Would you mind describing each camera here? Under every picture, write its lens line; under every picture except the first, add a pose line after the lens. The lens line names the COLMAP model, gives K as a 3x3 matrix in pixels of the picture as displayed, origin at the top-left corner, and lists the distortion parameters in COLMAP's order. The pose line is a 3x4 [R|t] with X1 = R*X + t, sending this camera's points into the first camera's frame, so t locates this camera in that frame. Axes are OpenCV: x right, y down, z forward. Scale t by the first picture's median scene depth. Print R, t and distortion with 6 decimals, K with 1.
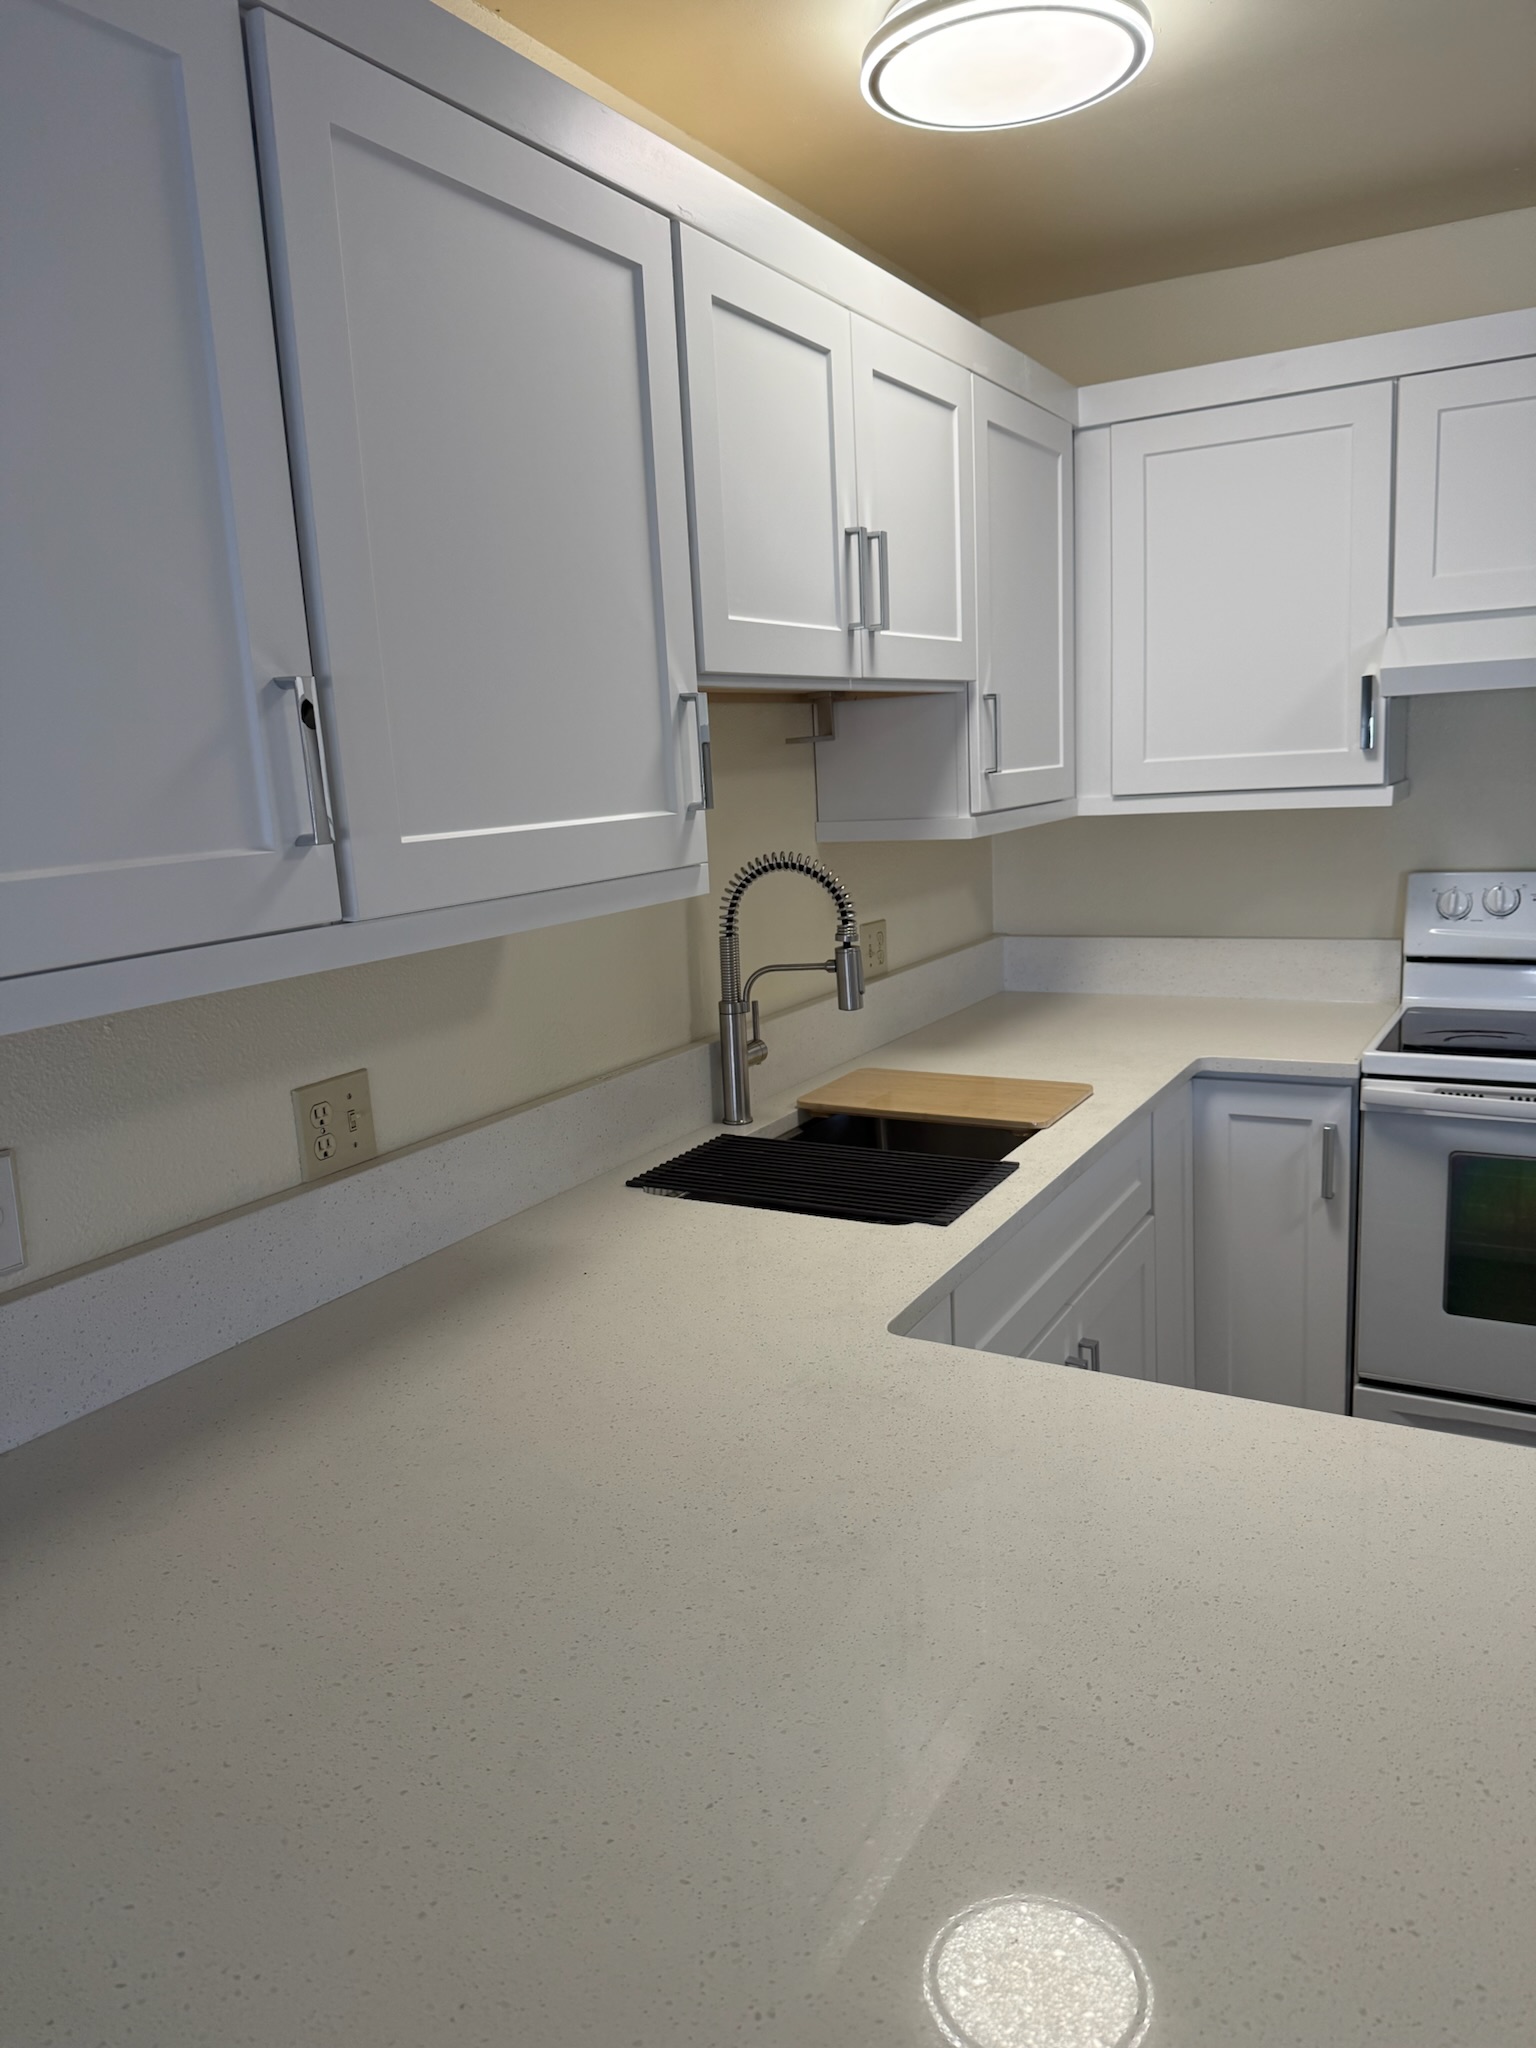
lens RADIAL K [[1441.1, 0, 768.0], [0, 1441.1, 1024.0], [0, 0, 1]] dist [0.127257, -0.205653]
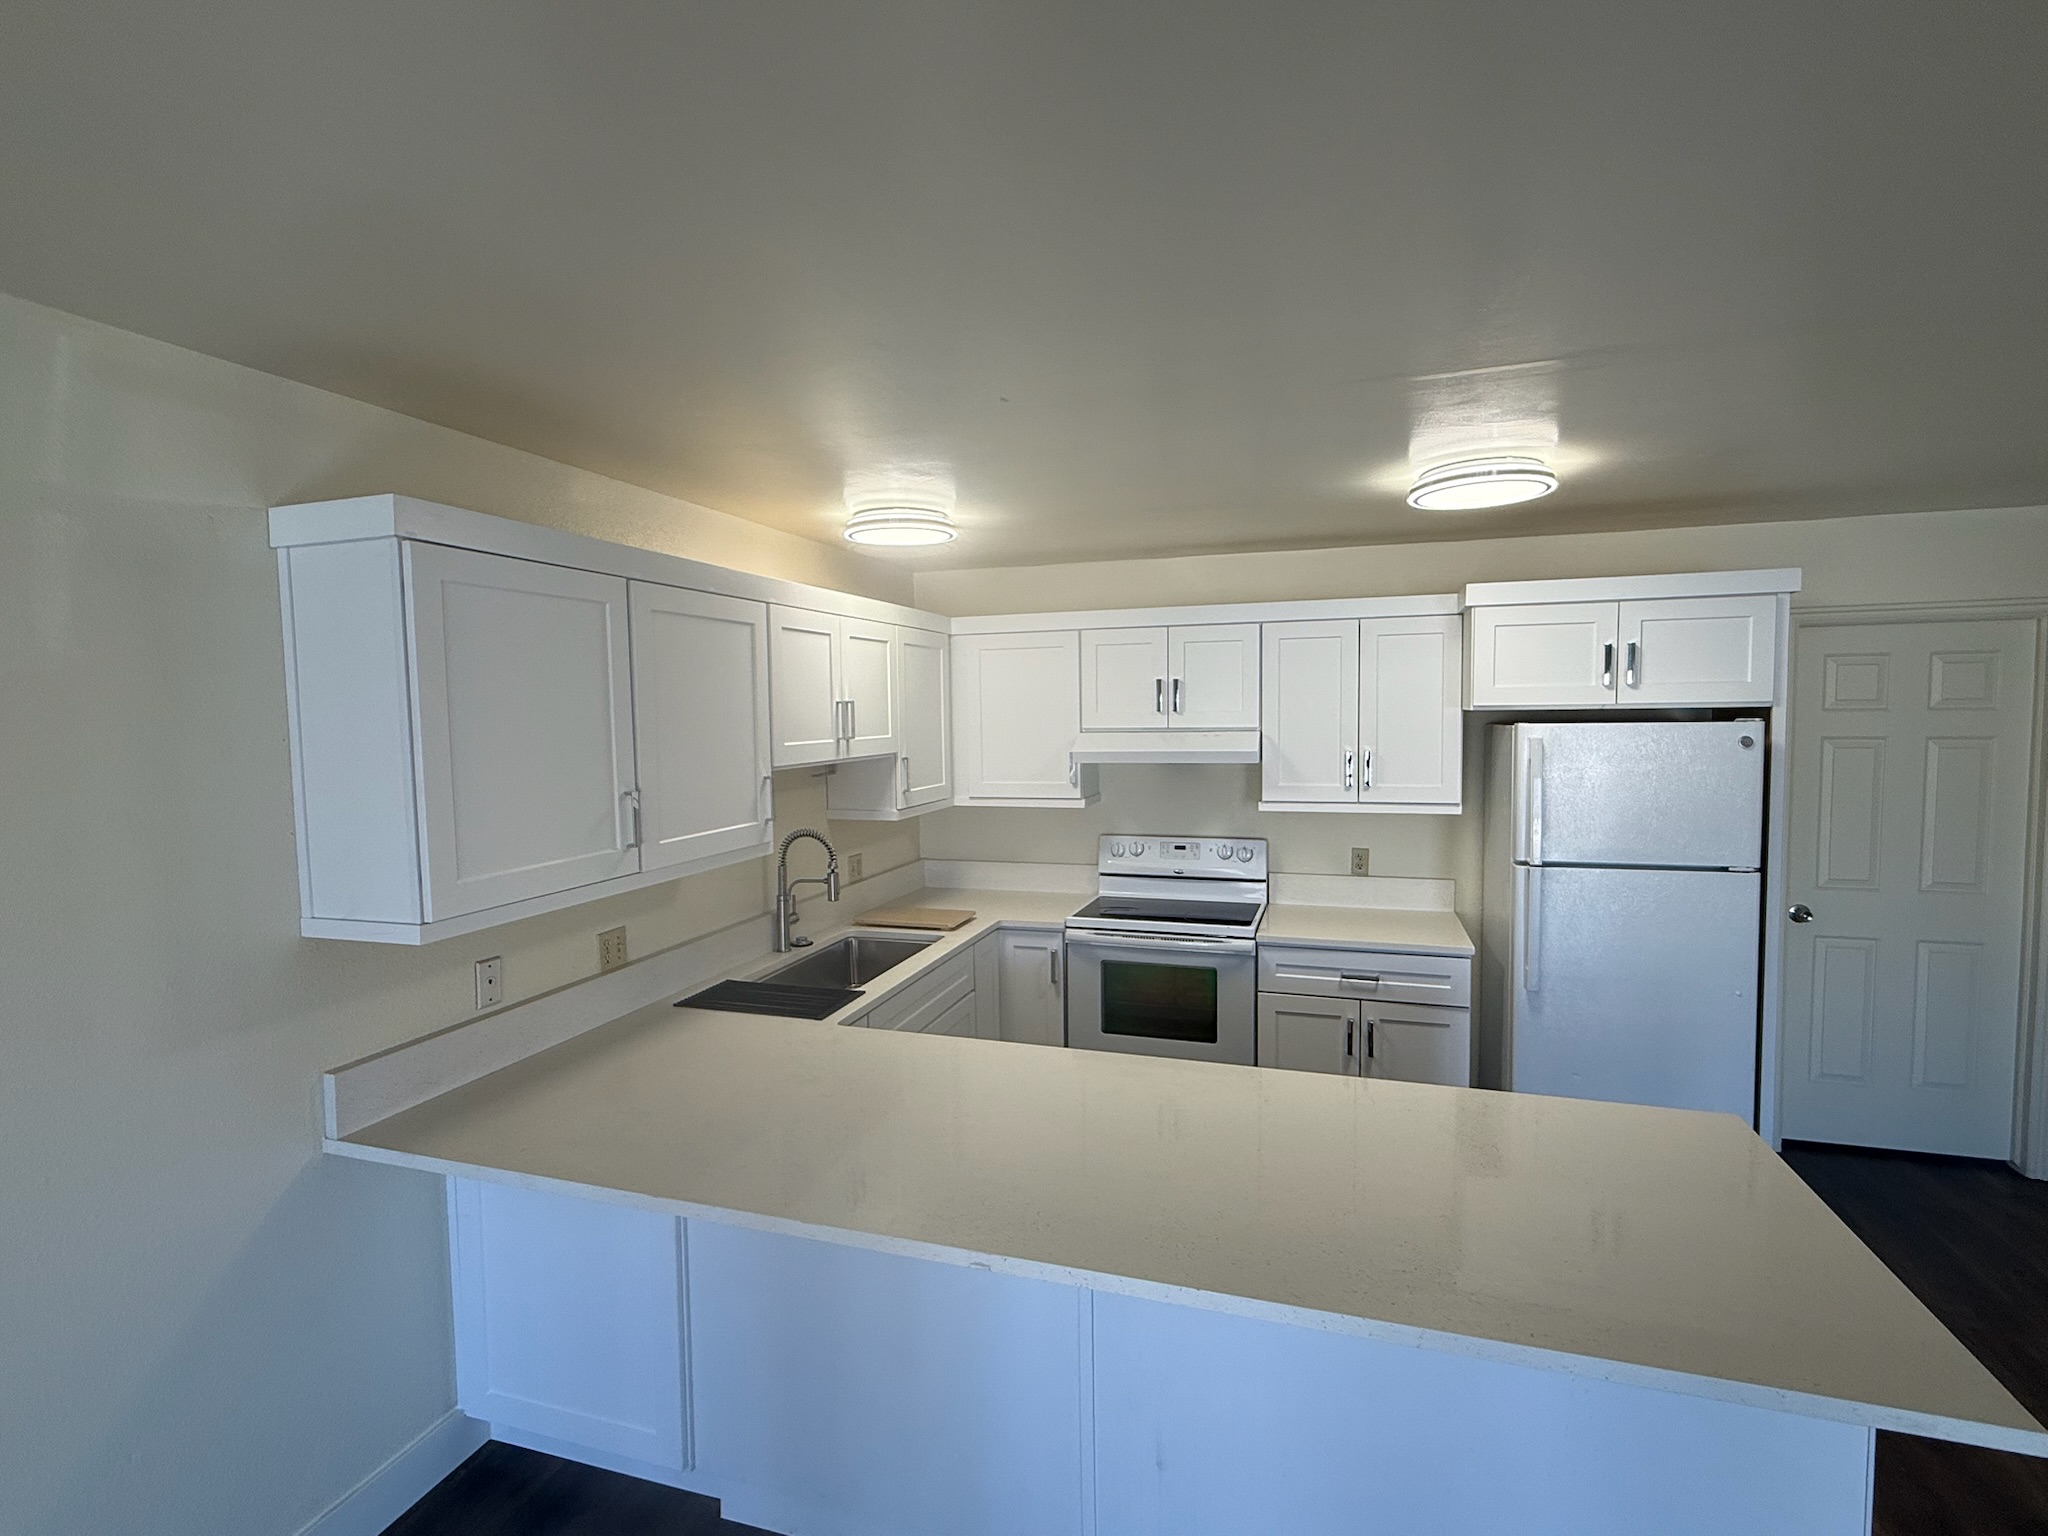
lens RADIAL K [[991.0, 0, 1024.0], [0, 991.0, 768.0], [0, 0, 1]] dist [-0.002382, -0.000324]
pose [[0.979548, 0.025770, 0.199553, 0.027917], [0.000276, 0.991592, -0.129406, -0.012511], [-0.201210, 0.126815, 0.971305, -0.562912]]
